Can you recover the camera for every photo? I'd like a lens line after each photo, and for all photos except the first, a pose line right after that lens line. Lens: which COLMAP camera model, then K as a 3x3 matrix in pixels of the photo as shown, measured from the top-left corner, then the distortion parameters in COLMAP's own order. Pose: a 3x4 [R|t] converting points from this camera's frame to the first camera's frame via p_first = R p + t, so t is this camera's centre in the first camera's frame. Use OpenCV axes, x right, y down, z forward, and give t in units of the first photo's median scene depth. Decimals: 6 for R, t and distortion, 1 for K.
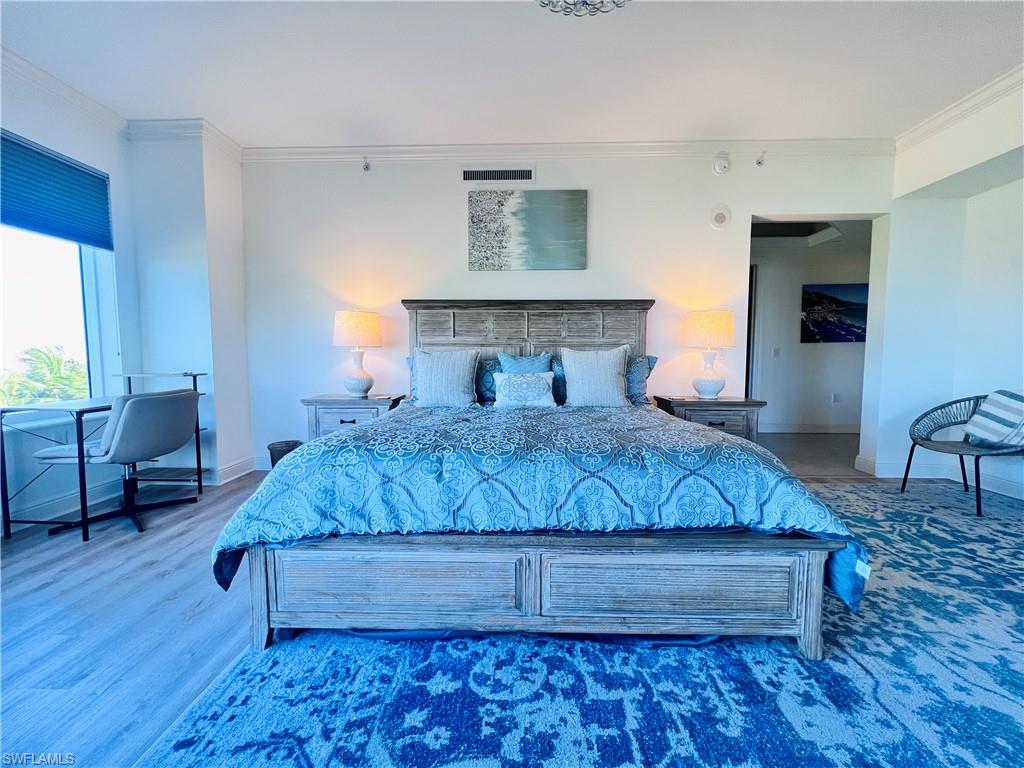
lens RADIAL K [[408.5, 0, 510.0], [0, 408.5, 382.1], [0, 0, 1]] dist [-0.000072, 0.000204]
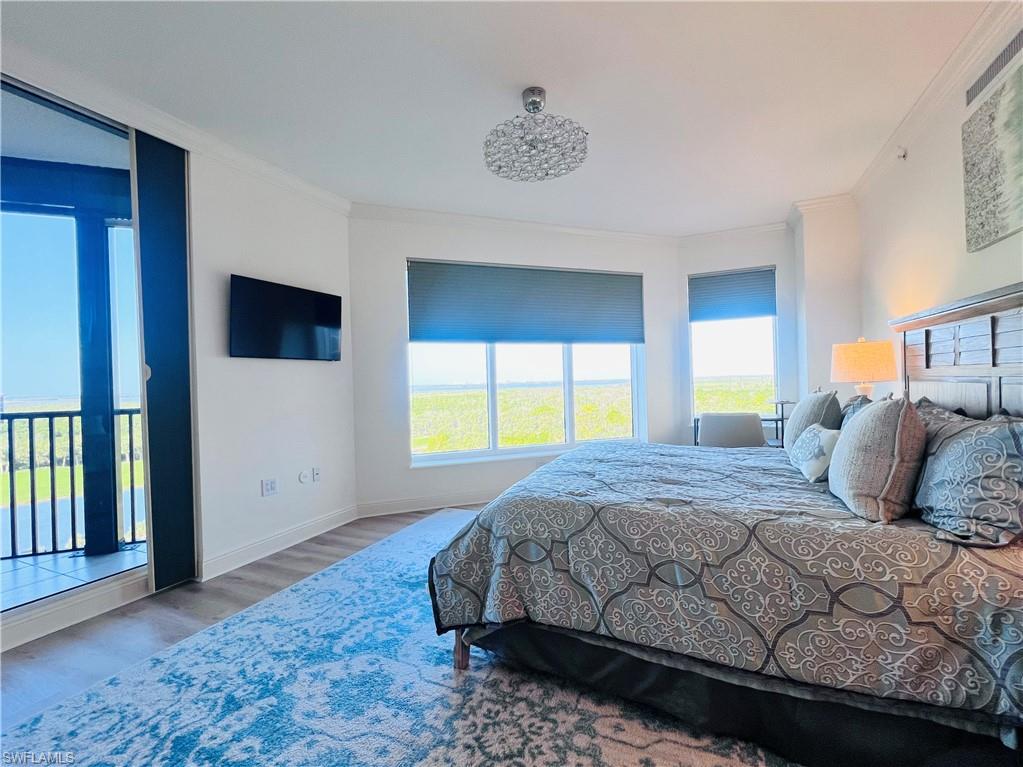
lens RADIAL K [[411.8, 0, 508.0], [0, 411.8, 382.0], [0, 0, 1]] dist [-0.001937, 0.000158]
pose [[-0.368128, 0.013966, -0.929670, 1.144706], [-0.033927, 0.999020, 0.028443, -0.129437], [0.929156, 0.042012, -0.367294, 0.975972]]
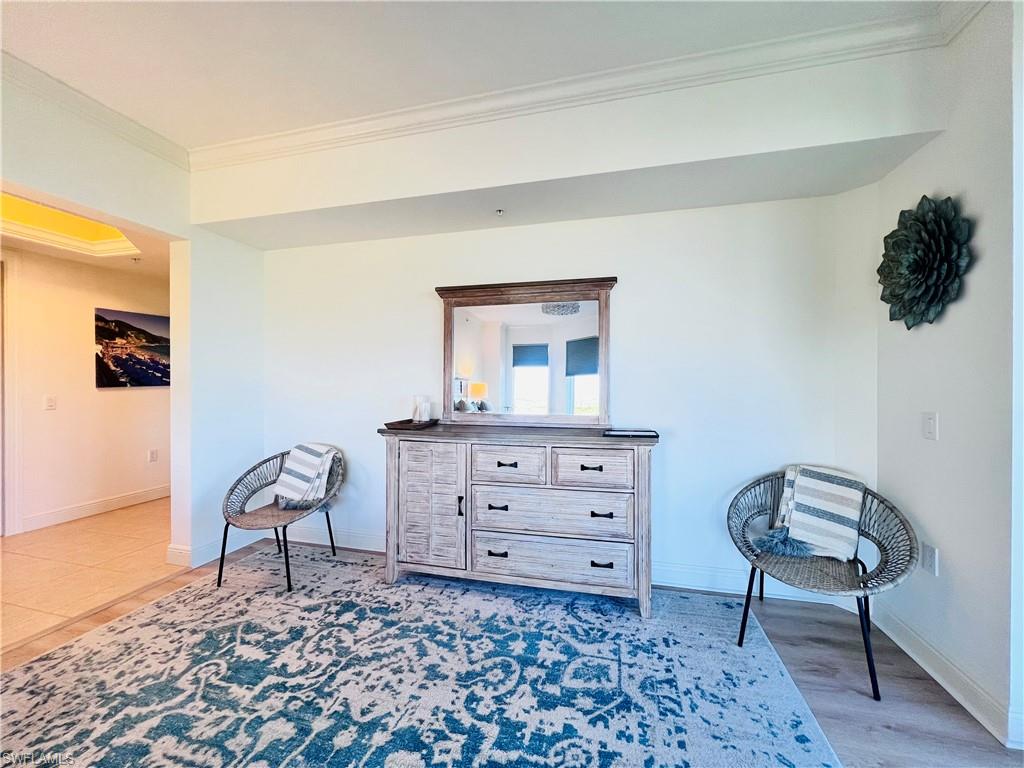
lens RADIAL K [[408.5, 0, 510.0], [0, 408.5, 382.1], [0, 0, 1]] dist [-0.000072, 0.000204]
pose [[0.222859, -0.004041, 0.974842, 0.361208], [0.067559, 0.997651, -0.011309, -0.100393], [-0.972507, 0.068380, 0.222609, 0.278231]]
